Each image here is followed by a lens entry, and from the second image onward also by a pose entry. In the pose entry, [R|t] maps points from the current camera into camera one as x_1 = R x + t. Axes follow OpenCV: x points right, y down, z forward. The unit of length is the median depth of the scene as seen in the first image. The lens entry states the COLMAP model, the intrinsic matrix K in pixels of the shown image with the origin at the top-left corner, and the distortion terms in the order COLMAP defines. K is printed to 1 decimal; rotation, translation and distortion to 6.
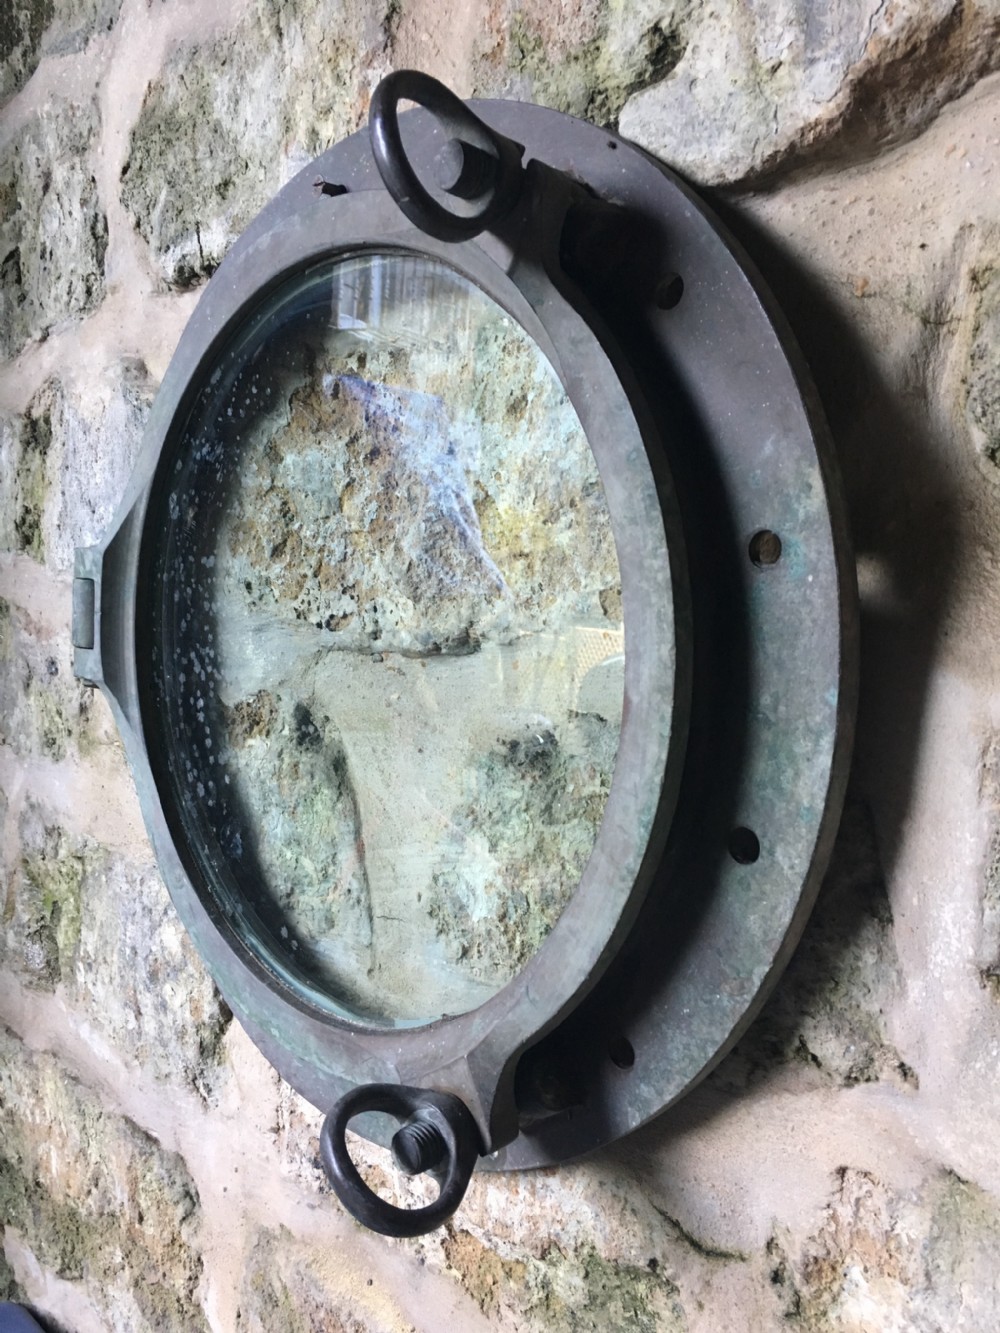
lens RADIAL K [[1133.7, 0, 505.9], [0, 1133.7, 668.9], [0, 0, 1]] dist [0.086356, -0.126370]
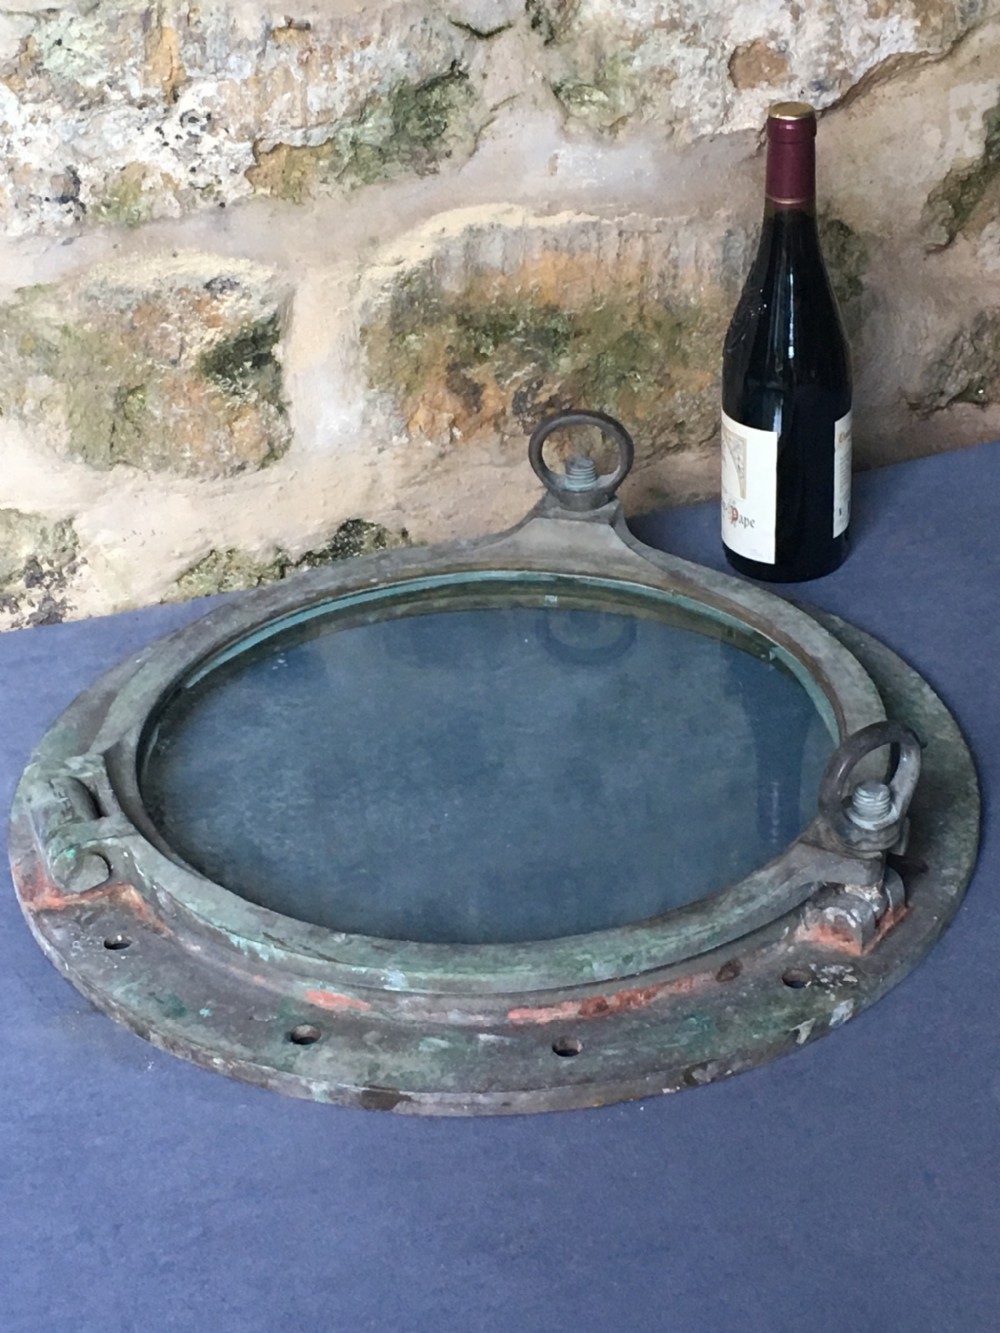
lens RADIAL K [[2556.5, 0, 502.8], [0, 2556.5, 664.2], [0, 0, 1]] dist [0.051149, 0.057590]
pose [[0.416615, -0.482909, 0.770215, -2.093332], [0.099717, 0.866407, 0.489281, -0.292911], [-0.903598, -0.127039, 0.409112, -0.328547]]
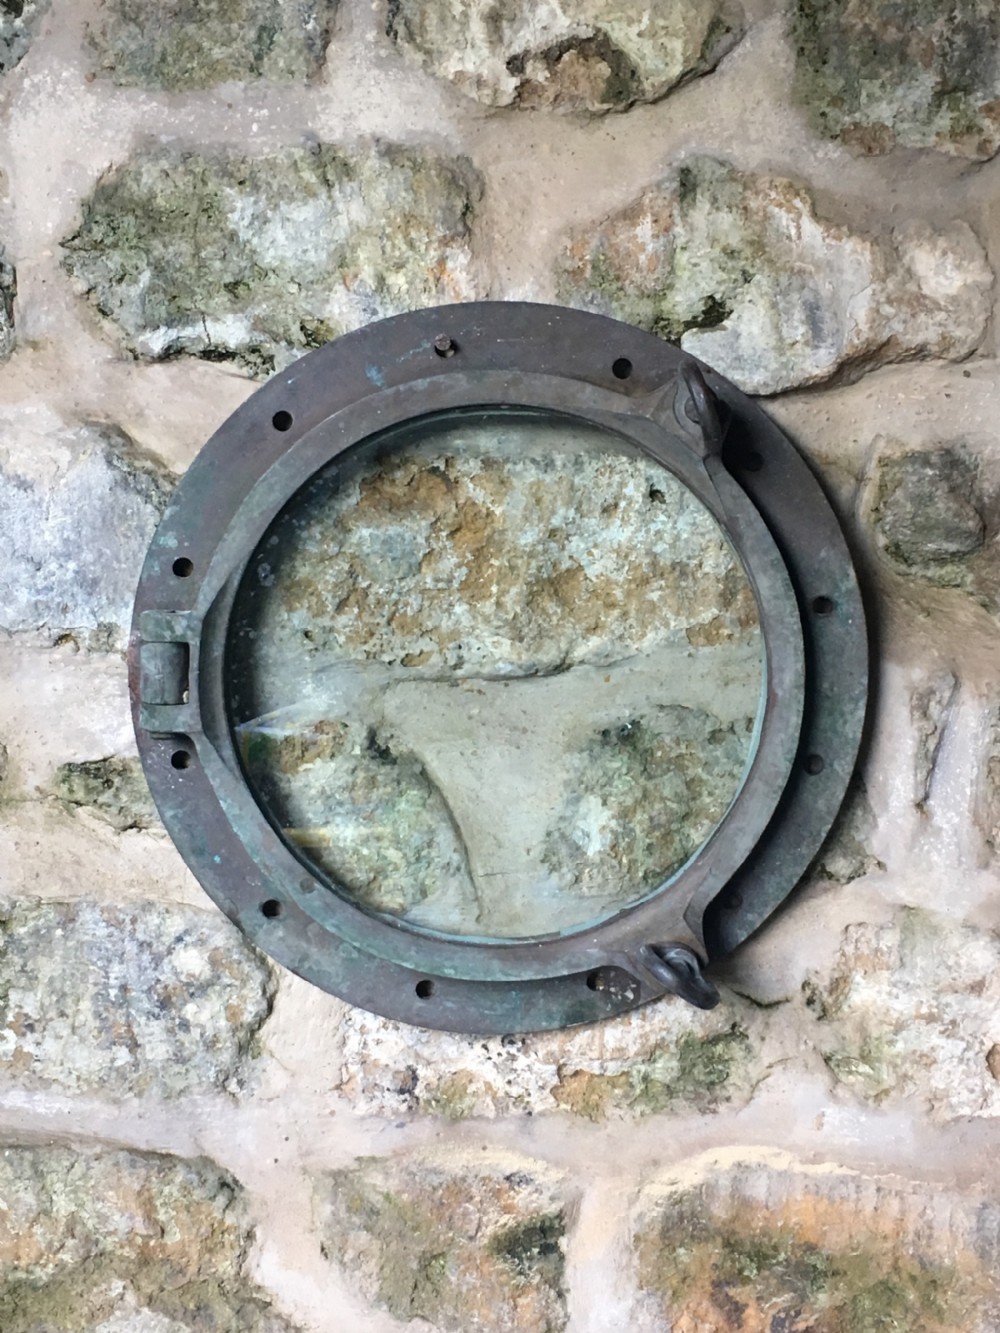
lens RADIAL K [[2032.9, 0, 504.5], [0, 2032.9, 665.2], [0, 0, 1]] dist [0.061548, 0.013036]
pose [[0.720635, -0.110938, 0.684382, -1.704154], [0.074086, 0.993785, 0.083083, -0.225678], [-0.689345, -0.009169, 0.724375, -0.747194]]
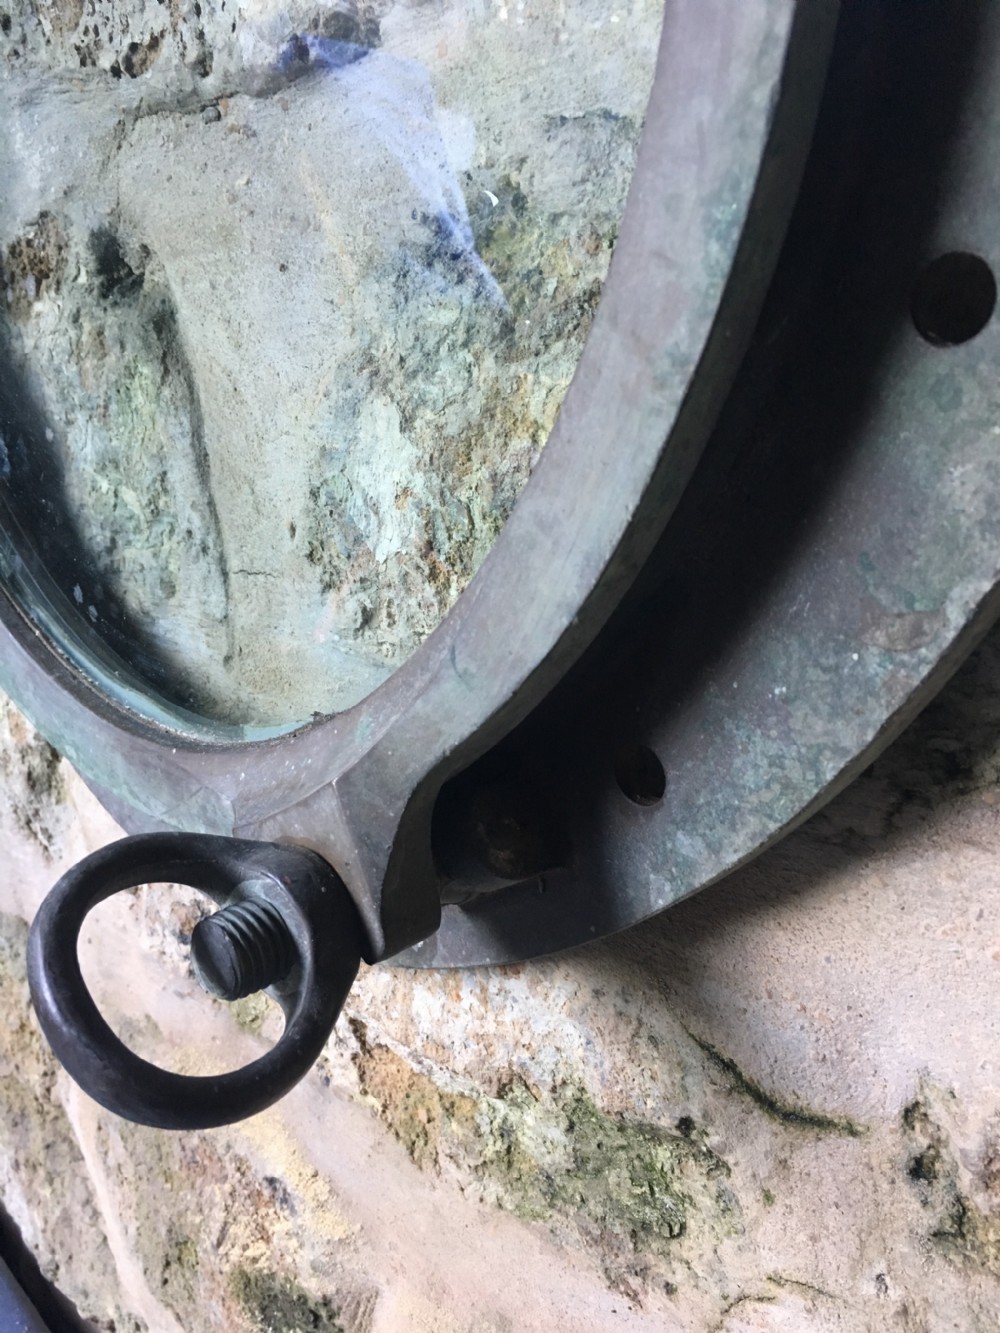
lens RADIAL K [[1150.1, 0, 497.7], [0, 1150.1, 669.4], [0, 0, 1]] dist [0.080102, -0.122435]
pose [[0.999972, -0.003071, -0.006858, 0.031500], [0.004461, 0.977037, 0.213024, 0.138726], [0.006046, -0.213049, 0.977023, 0.391609]]
